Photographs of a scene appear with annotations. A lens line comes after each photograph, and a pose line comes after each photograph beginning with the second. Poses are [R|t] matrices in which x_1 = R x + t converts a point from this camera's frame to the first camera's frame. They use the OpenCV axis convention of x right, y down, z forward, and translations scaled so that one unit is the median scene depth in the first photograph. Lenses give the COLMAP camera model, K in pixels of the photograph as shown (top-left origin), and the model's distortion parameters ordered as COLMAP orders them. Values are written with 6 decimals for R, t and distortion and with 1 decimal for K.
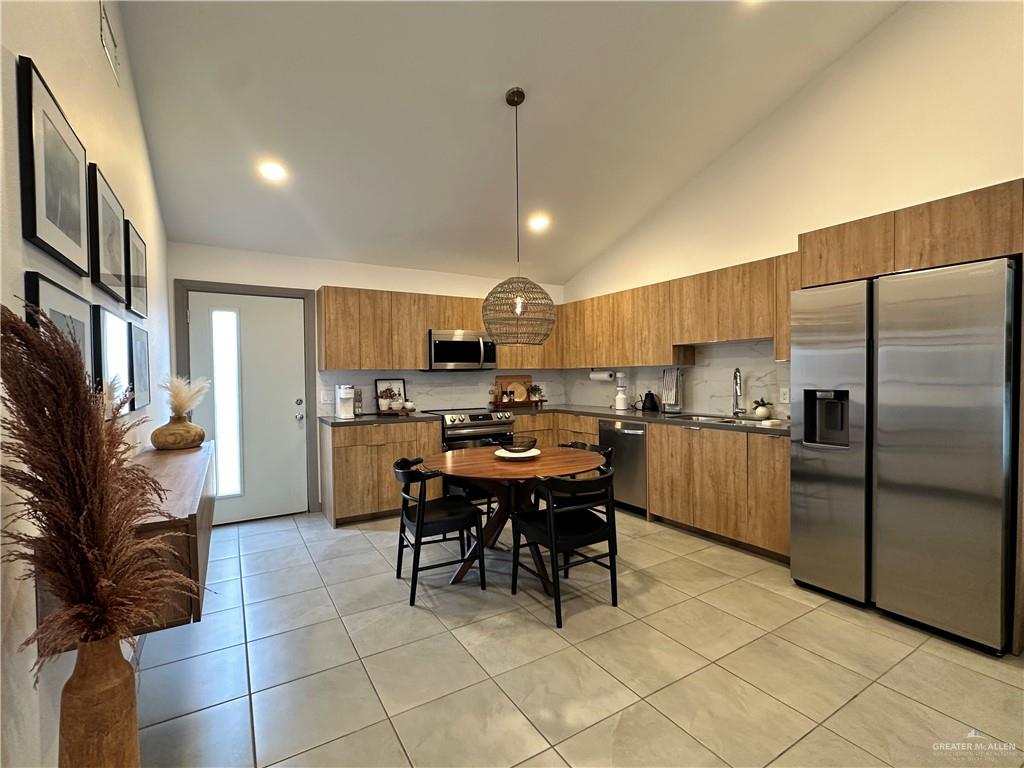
lens RADIAL K [[468.6, 0, 512.0], [0, 468.6, 384.0], [0, 0, 1]] dist [-0.002311, -0.000194]
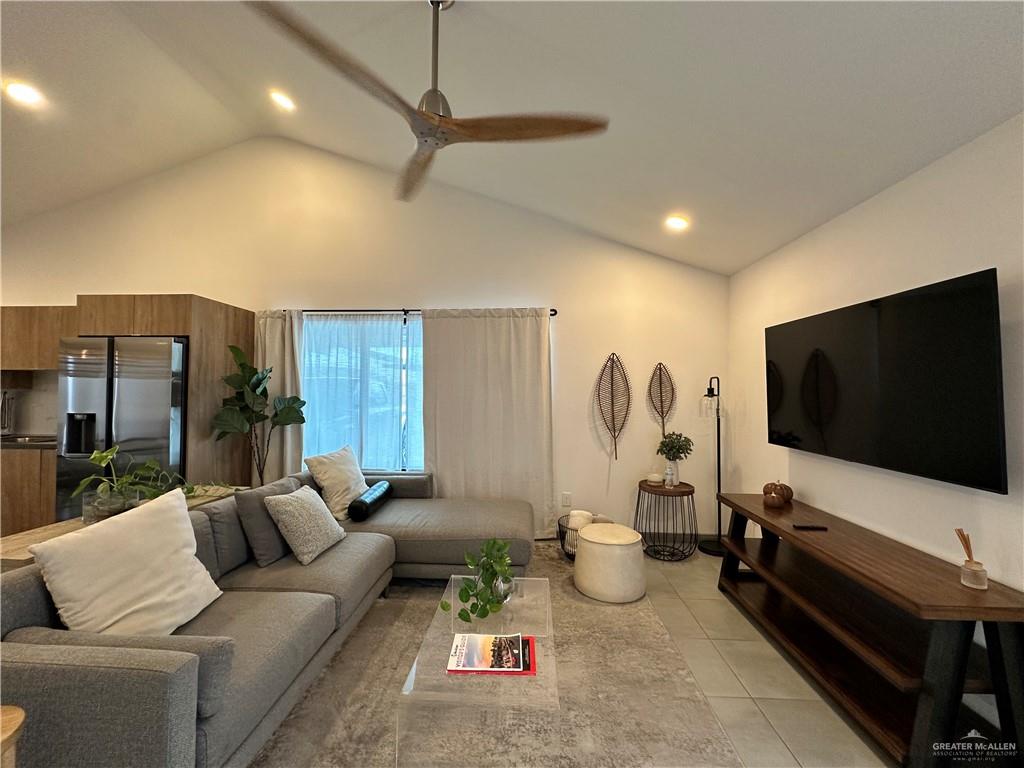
lens RADIAL K [[410.4, 0, 512.0], [0, 410.4, 384.0], [0, 0, 1]] dist [0.000576, -0.000147]
pose [[0.564689, 0.028594, 0.824809, 0.239057], [0.002624, 0.999332, -0.036441, -0.015851], [-0.825300, 0.022742, 0.564237, -0.438919]]
